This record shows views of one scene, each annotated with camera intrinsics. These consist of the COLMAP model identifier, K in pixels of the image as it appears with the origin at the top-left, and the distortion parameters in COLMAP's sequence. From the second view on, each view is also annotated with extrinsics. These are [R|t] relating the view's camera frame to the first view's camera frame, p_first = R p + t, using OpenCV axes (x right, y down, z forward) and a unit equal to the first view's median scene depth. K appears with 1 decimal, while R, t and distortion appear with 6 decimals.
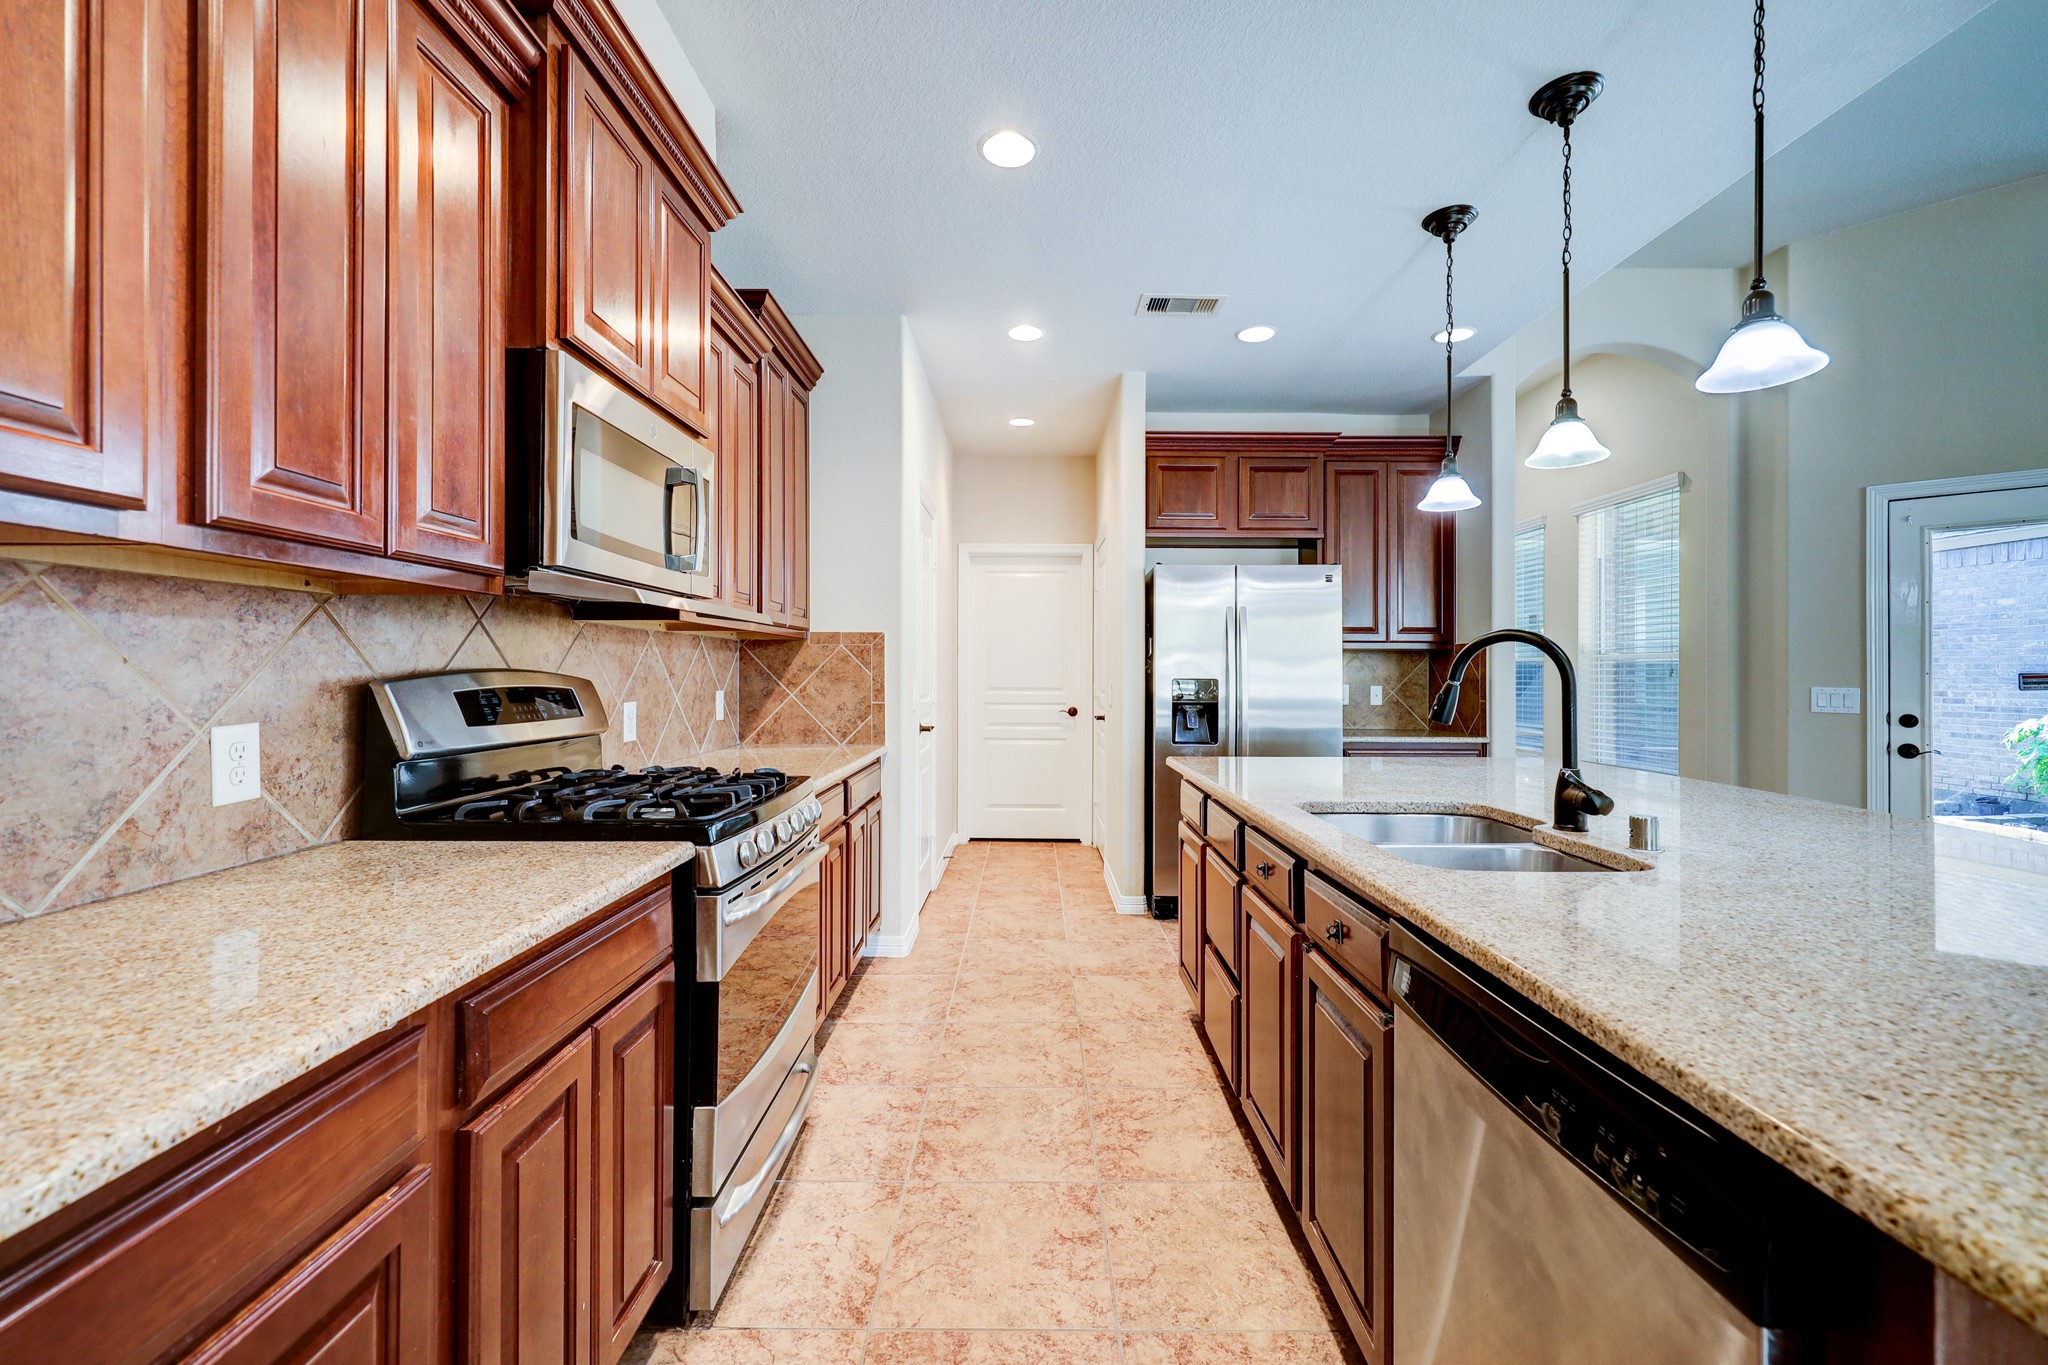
lens RADIAL K [[839.9, 0, 1021.0], [0, 839.9, 670.5], [0, 0, 1]] dist [0.002535, -0.000626]
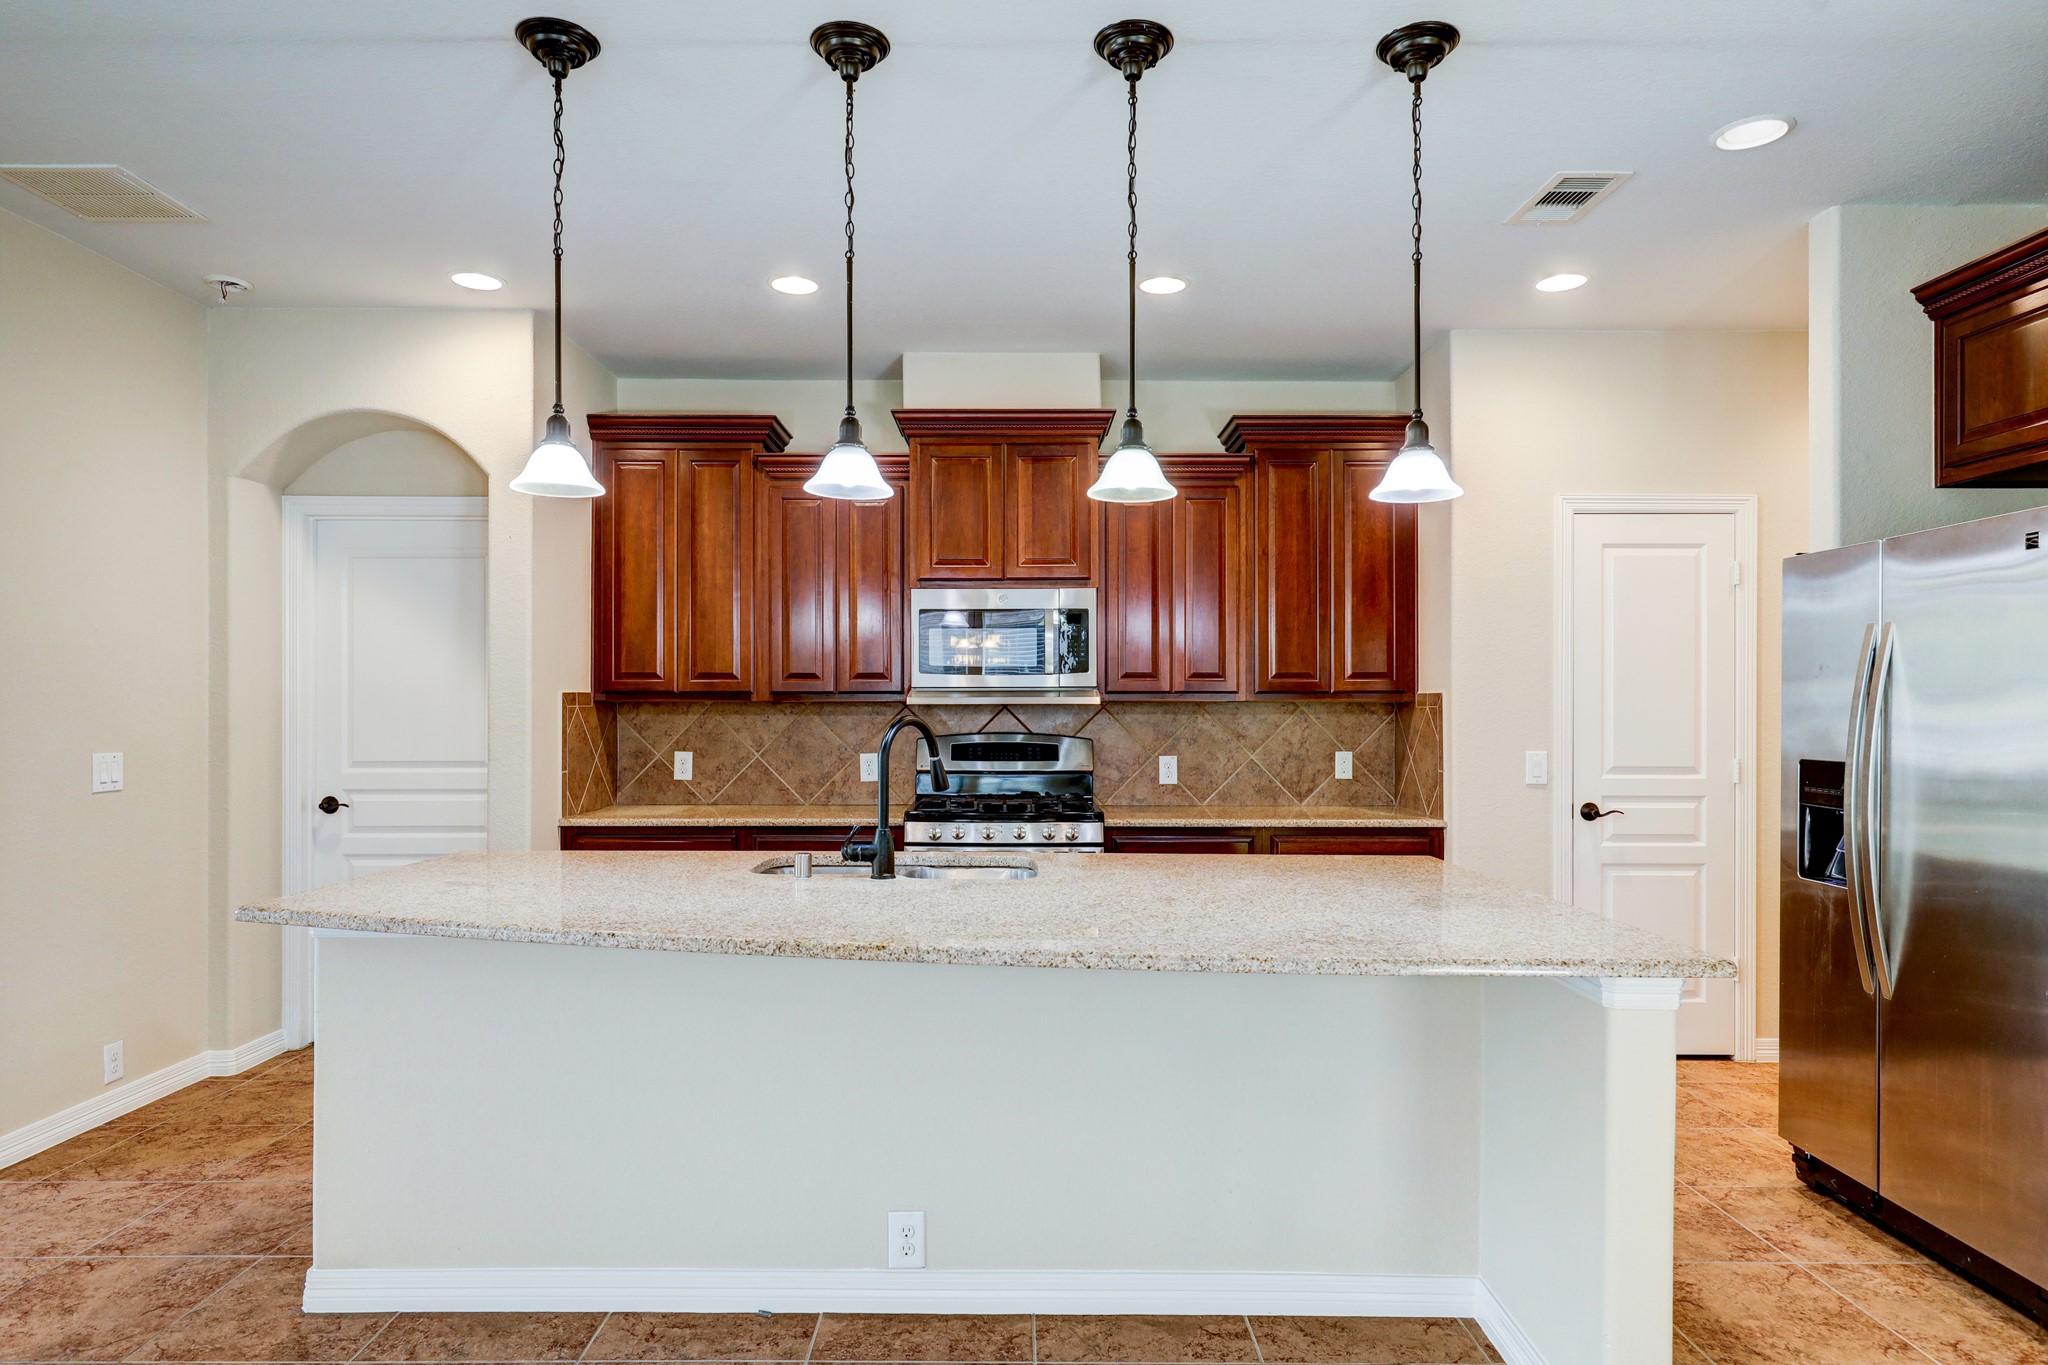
lens RADIAL K [[1182.5, 0, 1020.8], [0, 1182.5, 700.0], [0, 0, 1]] dist [-0.000641, 0.001846]
pose [[0.012388, -0.010032, -0.999873, 1.310322], [0.001501, 0.999949, -0.010014, -0.031220], [0.999922, -0.001377, 0.012402, 0.647395]]
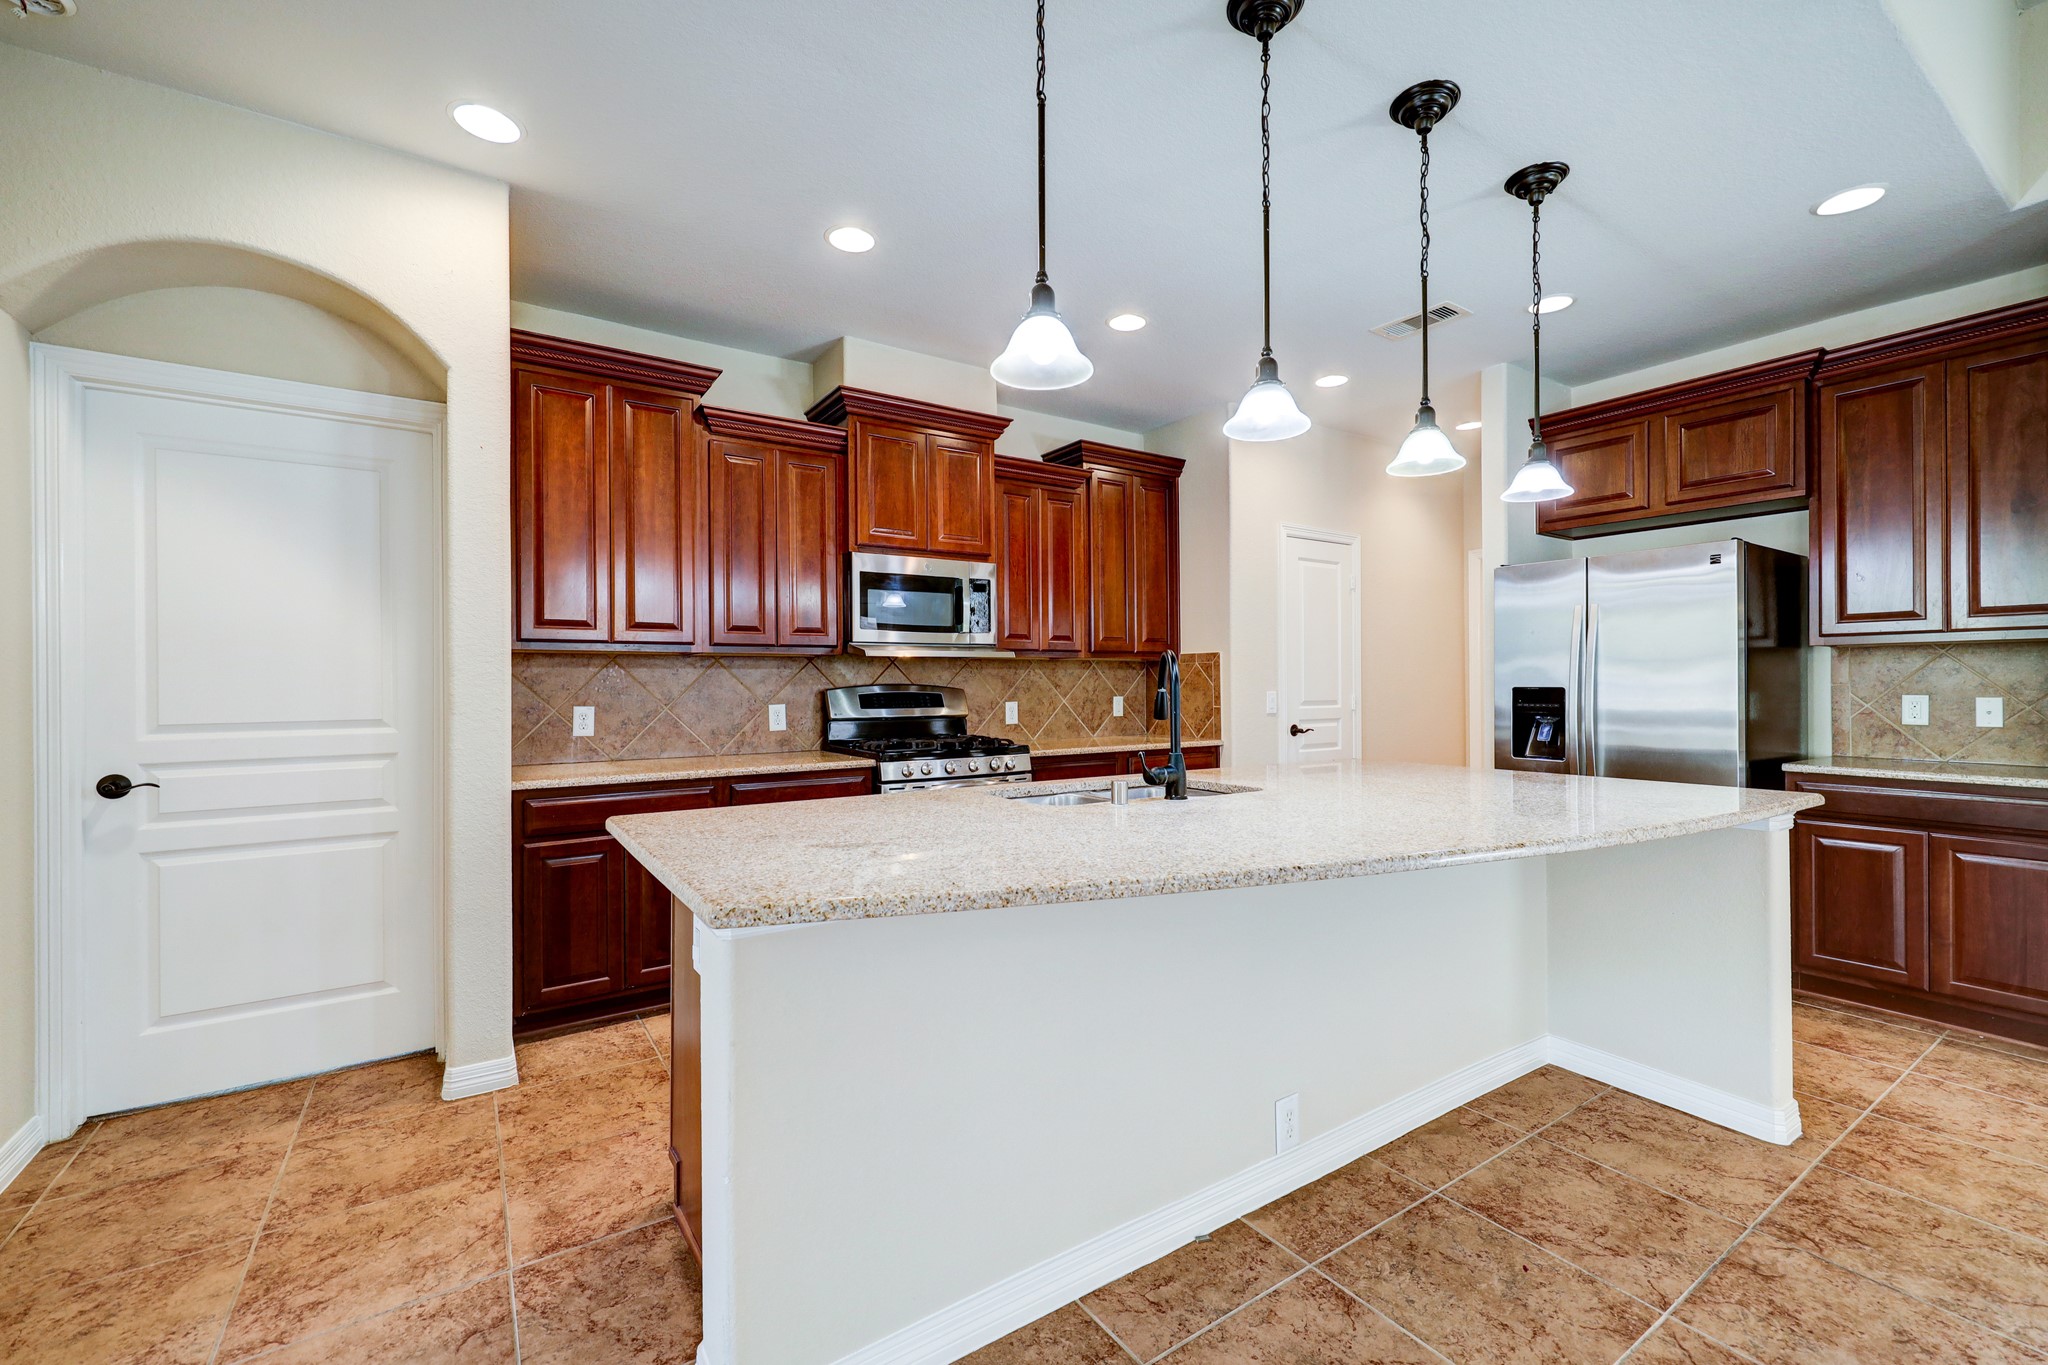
lens RADIAL K [[839.9, 0, 1016.9], [0, 839.9, 679.9], [0, 0, 1]] dist [0.002535, -0.000626]
pose [[0.558892, -0.010841, -0.829169, 0.882492], [0.009611, 0.999932, -0.006595, 0.002759], [0.829184, -0.004284, 0.558959, 0.023399]]
